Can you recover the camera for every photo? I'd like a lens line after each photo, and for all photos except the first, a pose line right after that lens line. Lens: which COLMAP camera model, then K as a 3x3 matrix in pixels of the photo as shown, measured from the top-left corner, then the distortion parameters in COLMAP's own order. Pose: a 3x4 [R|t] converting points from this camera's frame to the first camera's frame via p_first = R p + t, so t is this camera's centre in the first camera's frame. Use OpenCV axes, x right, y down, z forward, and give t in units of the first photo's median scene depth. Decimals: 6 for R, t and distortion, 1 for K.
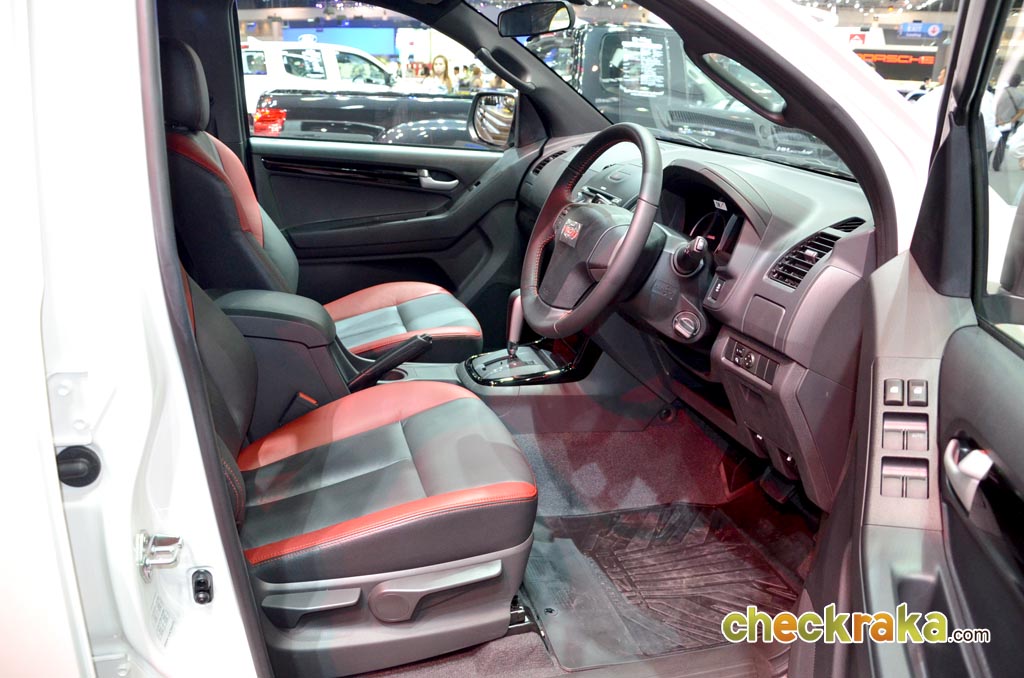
lens RADIAL K [[773.8, 0, 511.8], [0, 773.8, 367.1], [0, 0, 1]] dist [-0.093979, 0.006439]
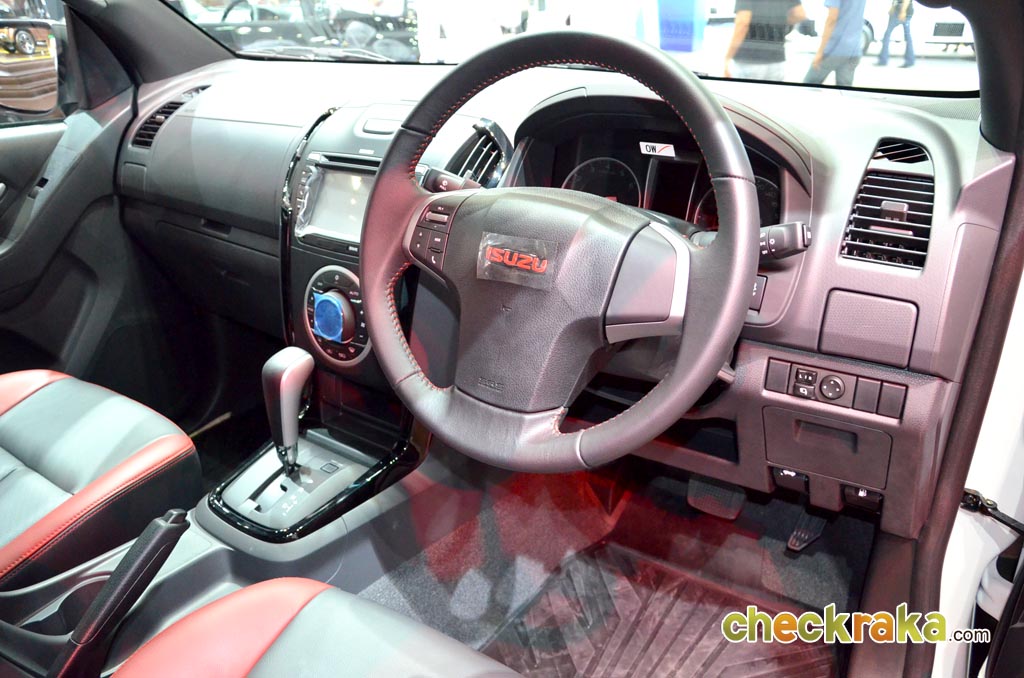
lens RADIAL K [[773.8, 0, 511.8], [0, 773.8, 367.1], [0, 0, 1]] dist [-0.093979, 0.006439]
pose [[0.767329, -0.329737, 0.549982, -0.156832], [0.271158, 0.944059, 0.187685, -0.141122], [-0.581102, 0.005116, 0.813814, 0.411217]]
